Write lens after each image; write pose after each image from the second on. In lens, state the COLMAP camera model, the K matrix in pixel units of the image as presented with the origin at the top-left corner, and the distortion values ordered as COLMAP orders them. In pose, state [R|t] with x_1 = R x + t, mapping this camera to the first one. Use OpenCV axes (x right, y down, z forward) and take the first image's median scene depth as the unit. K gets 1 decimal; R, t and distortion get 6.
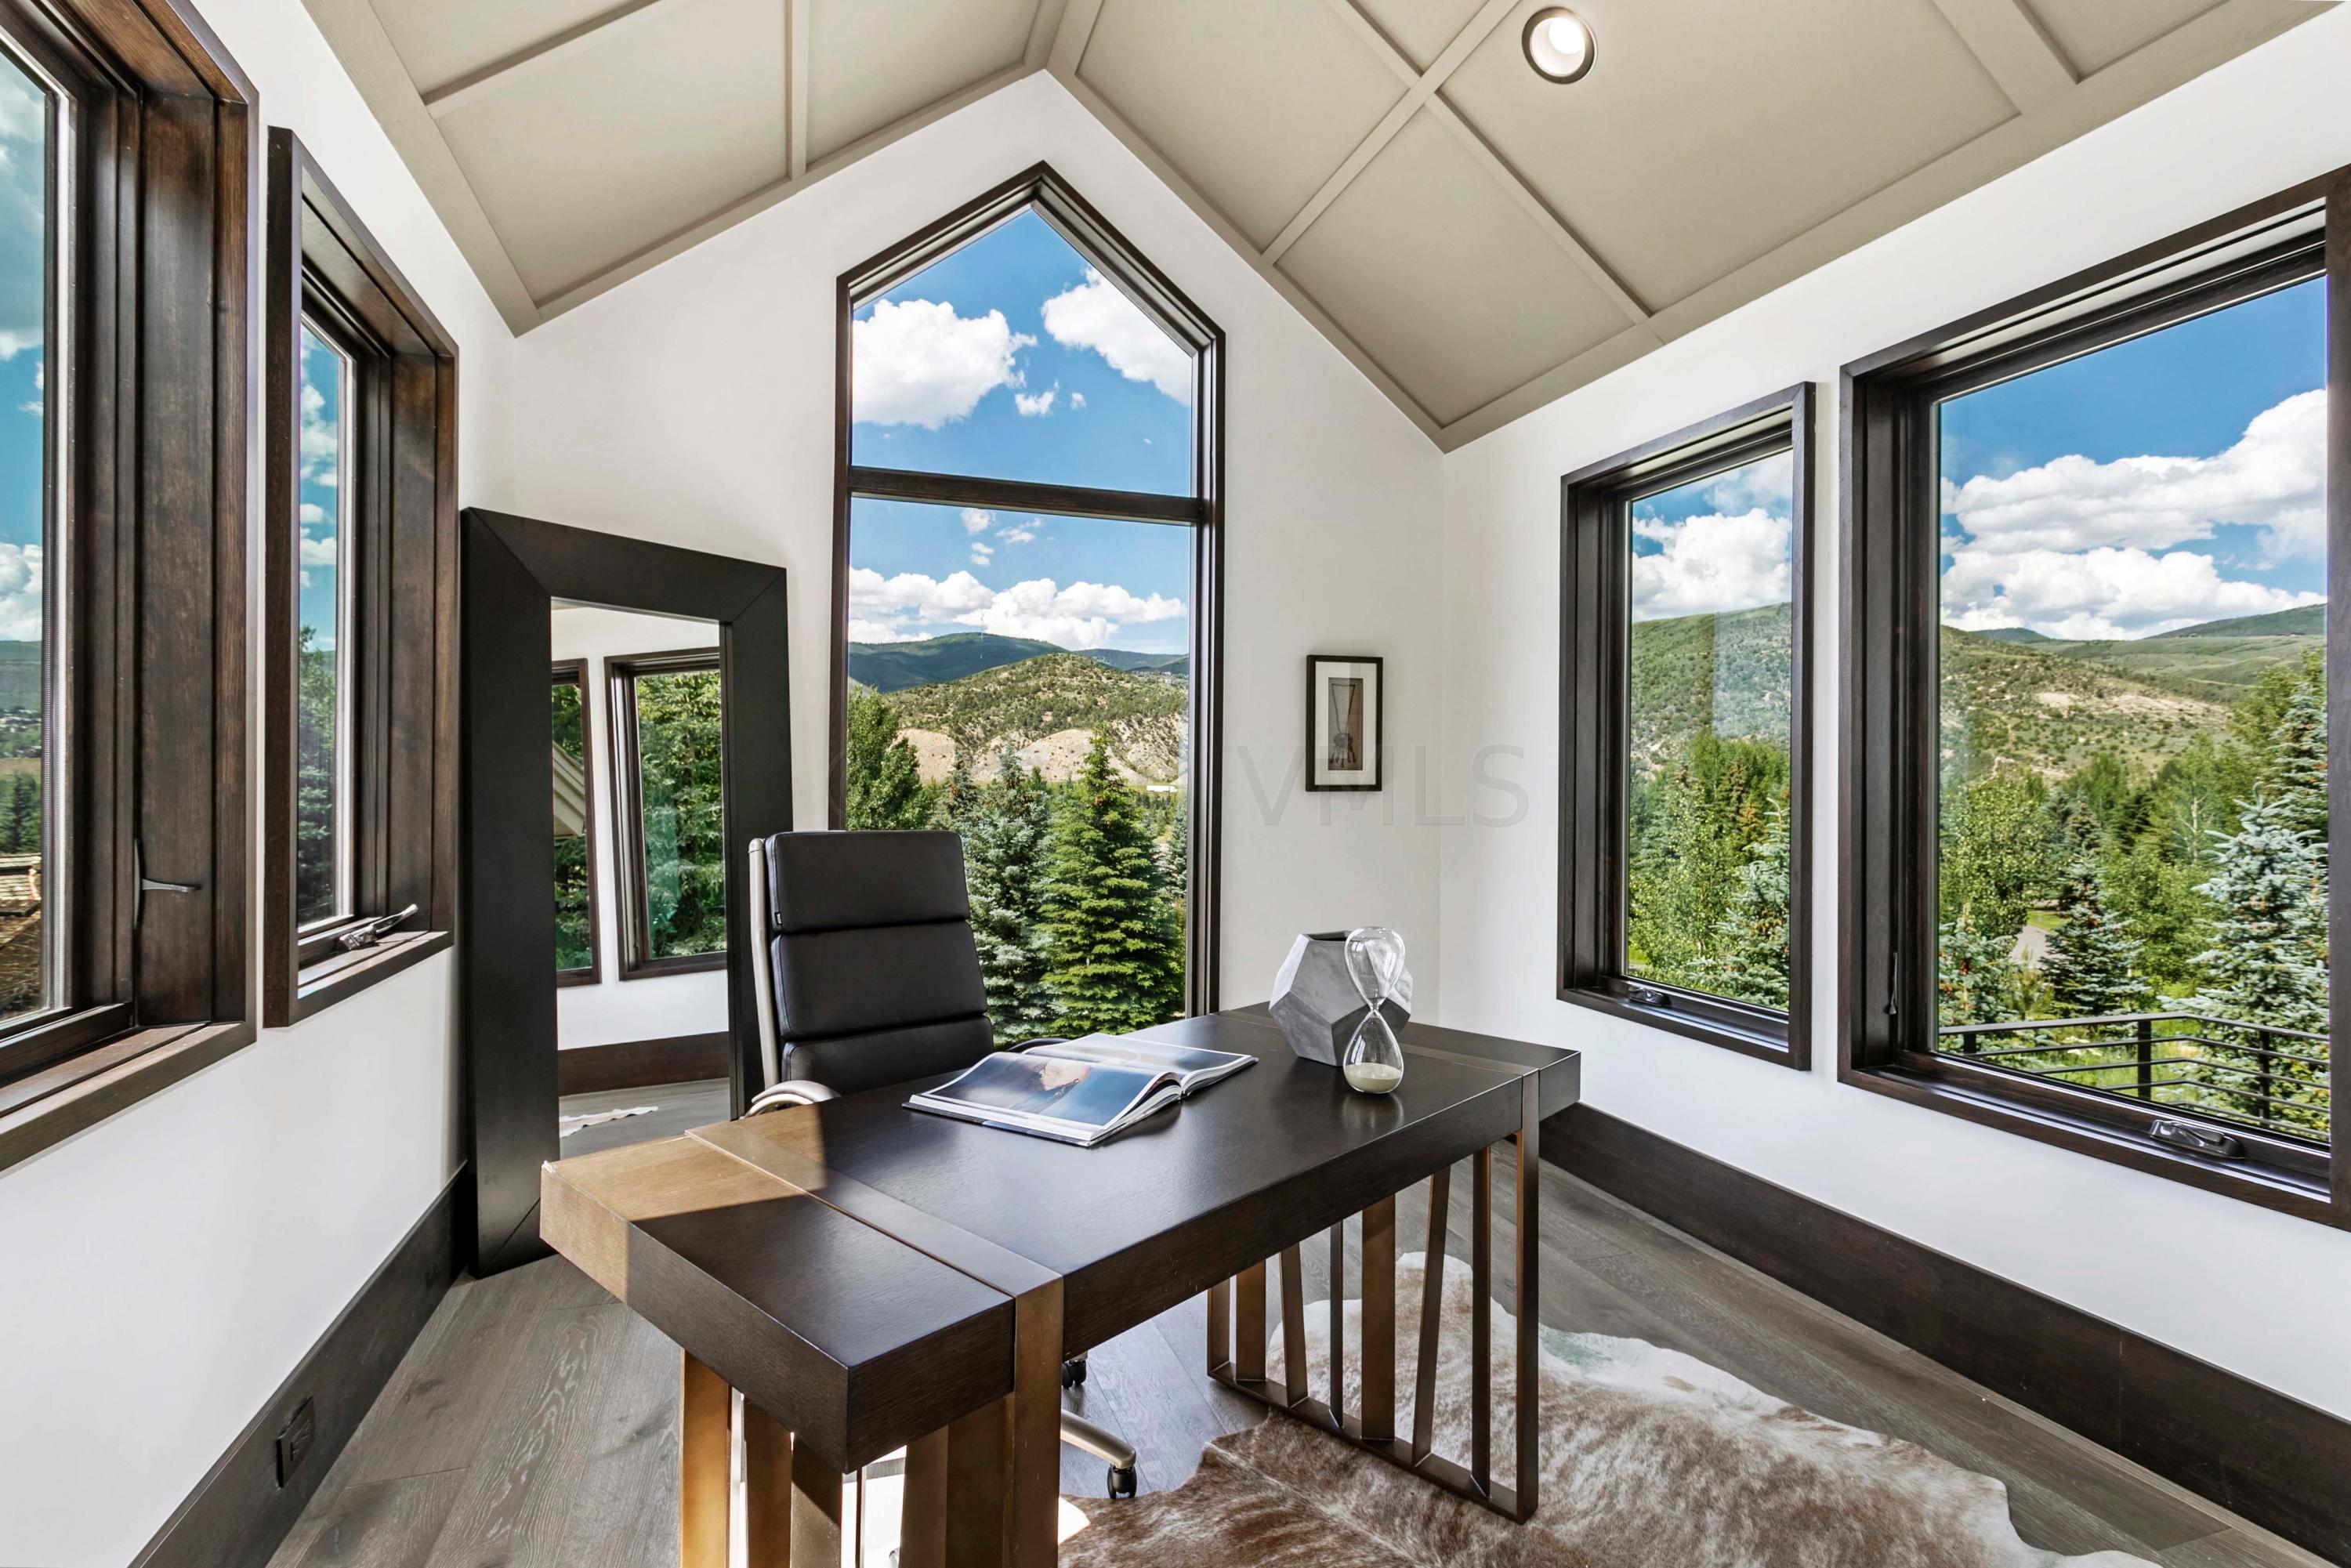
lens RADIAL K [[1122.8, 0, 1175.3], [0, 1122.8, 777.4], [0, 0, 1]] dist [-0.000633, 0.001938]
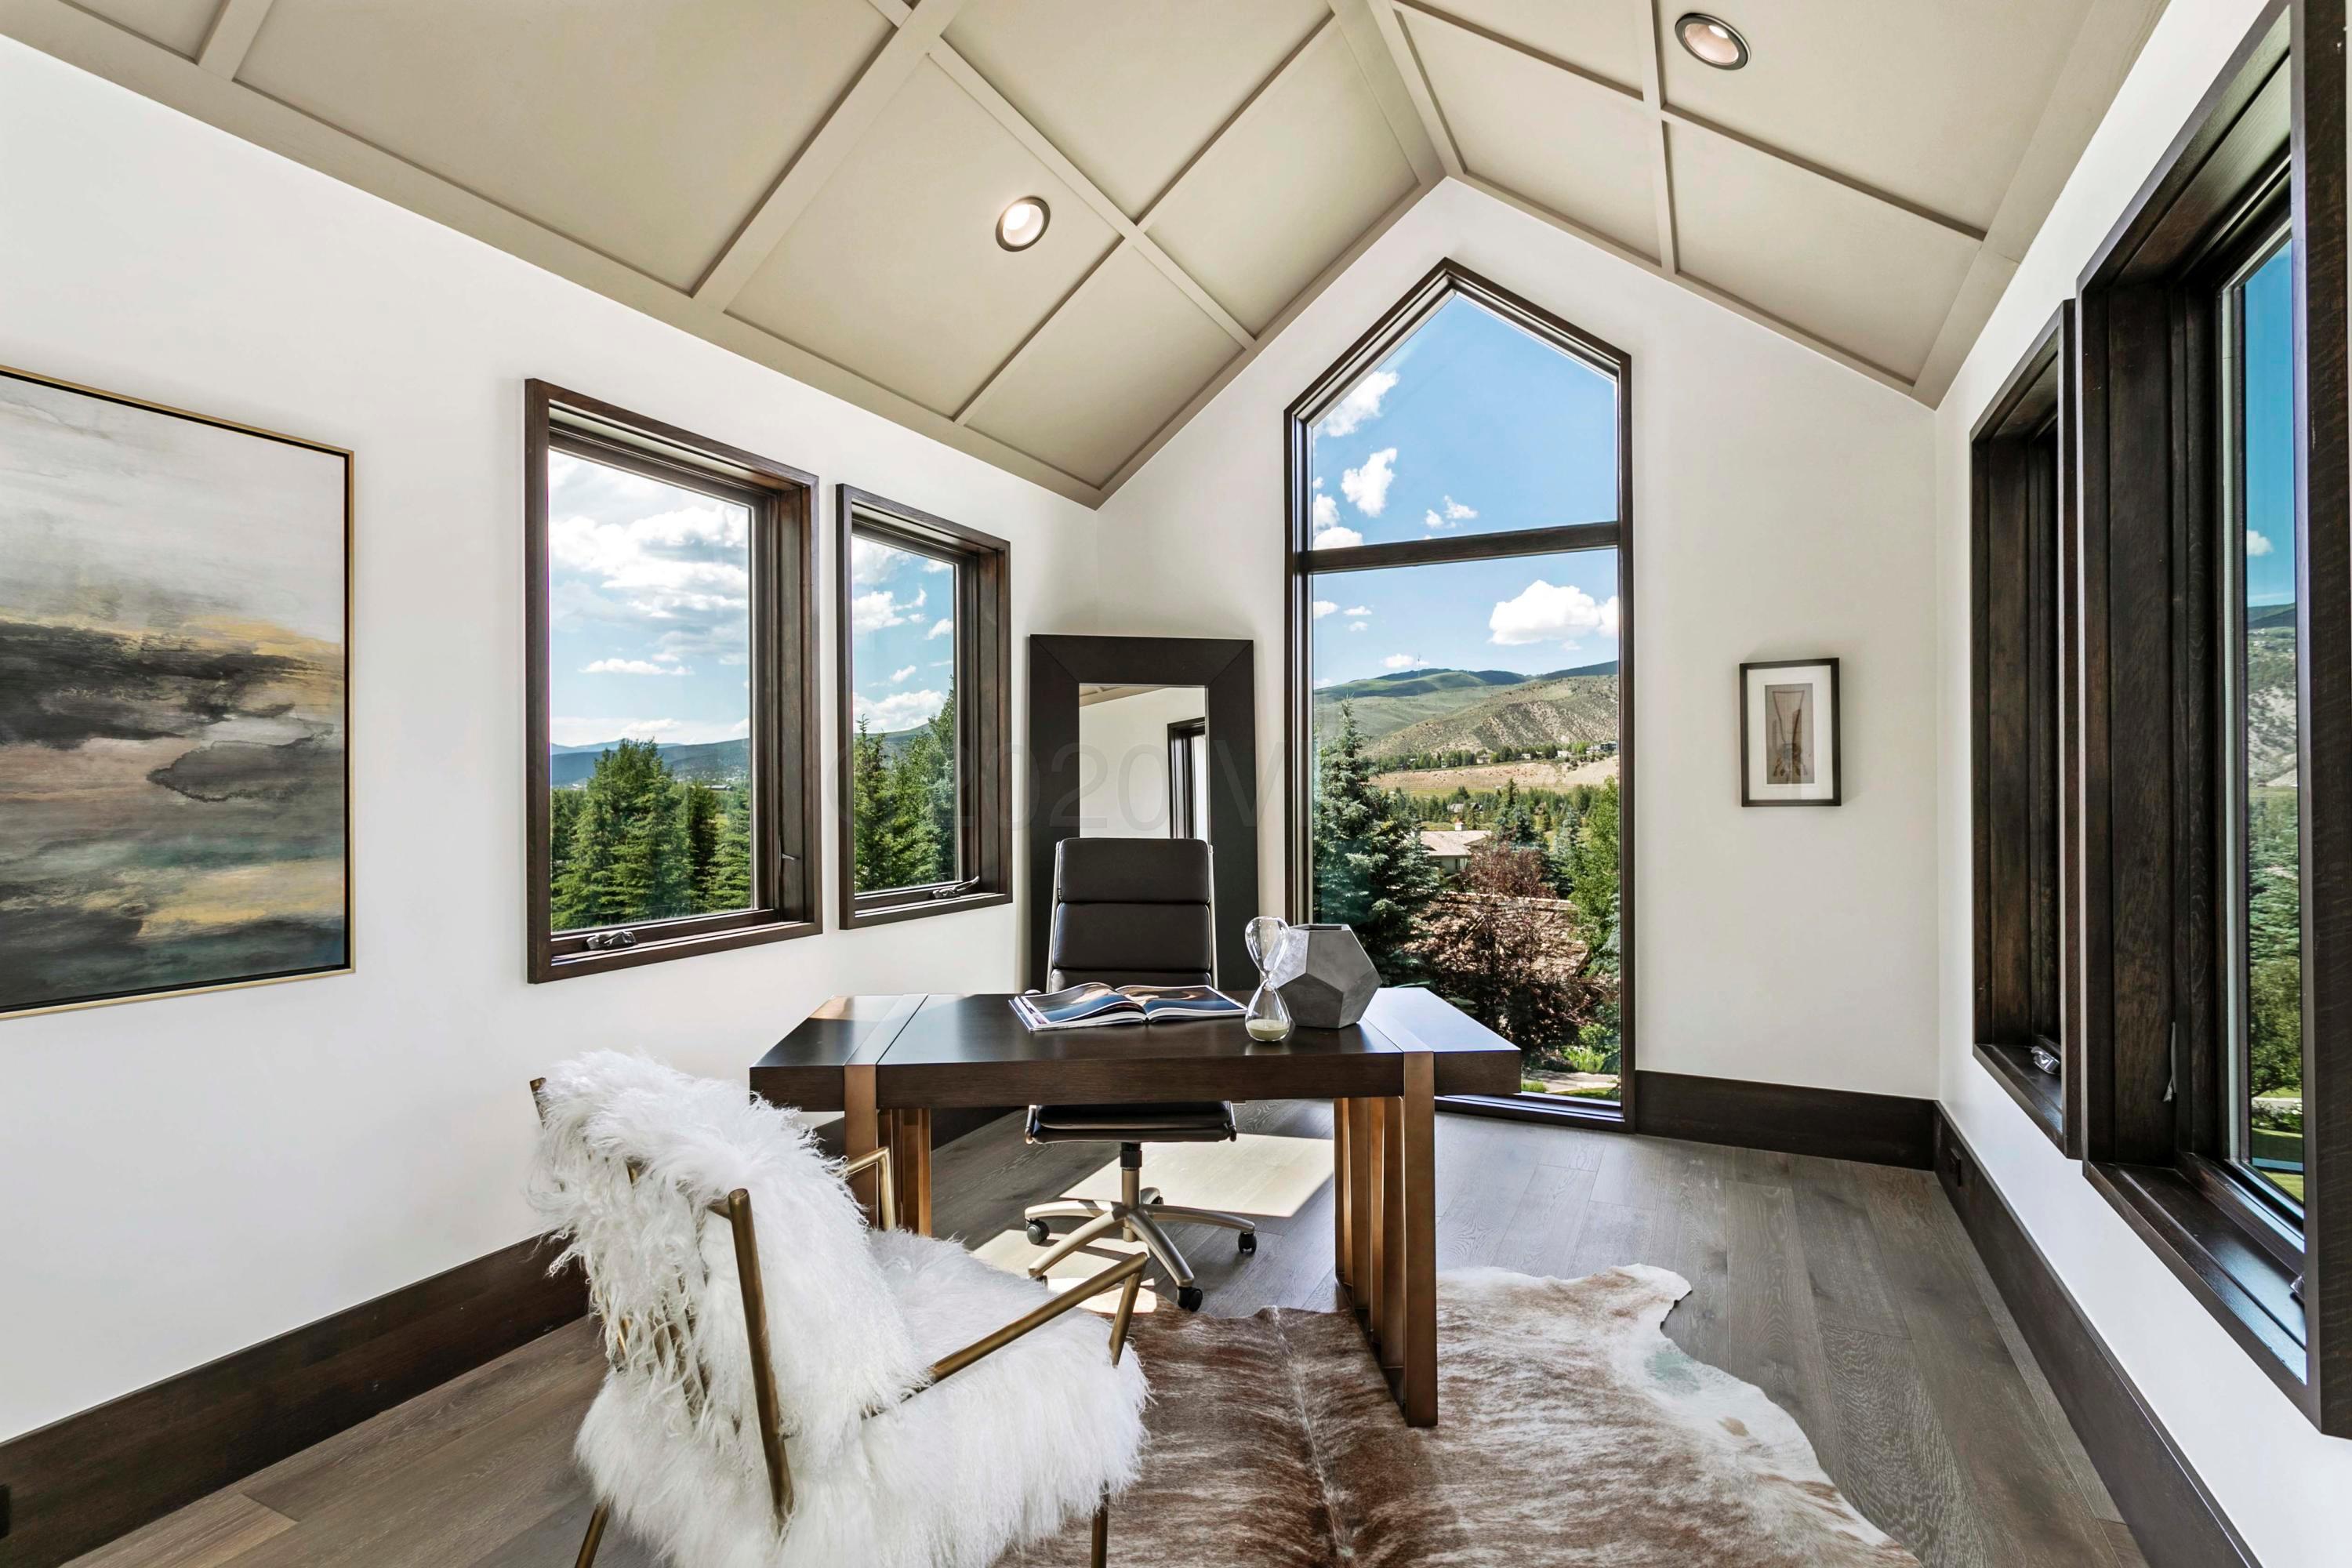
lens RADIAL K [[1123.4, 0, 1190.3], [0, 1123.4, 789.7], [0, 0, 1]] dist [-0.000633, 0.001938]
pose [[0.720734, -0.013070, -0.693089, 0.572666], [0.014837, 0.999884, -0.003427, -0.007513], [0.693053, -0.007813, 0.720844, -0.011210]]
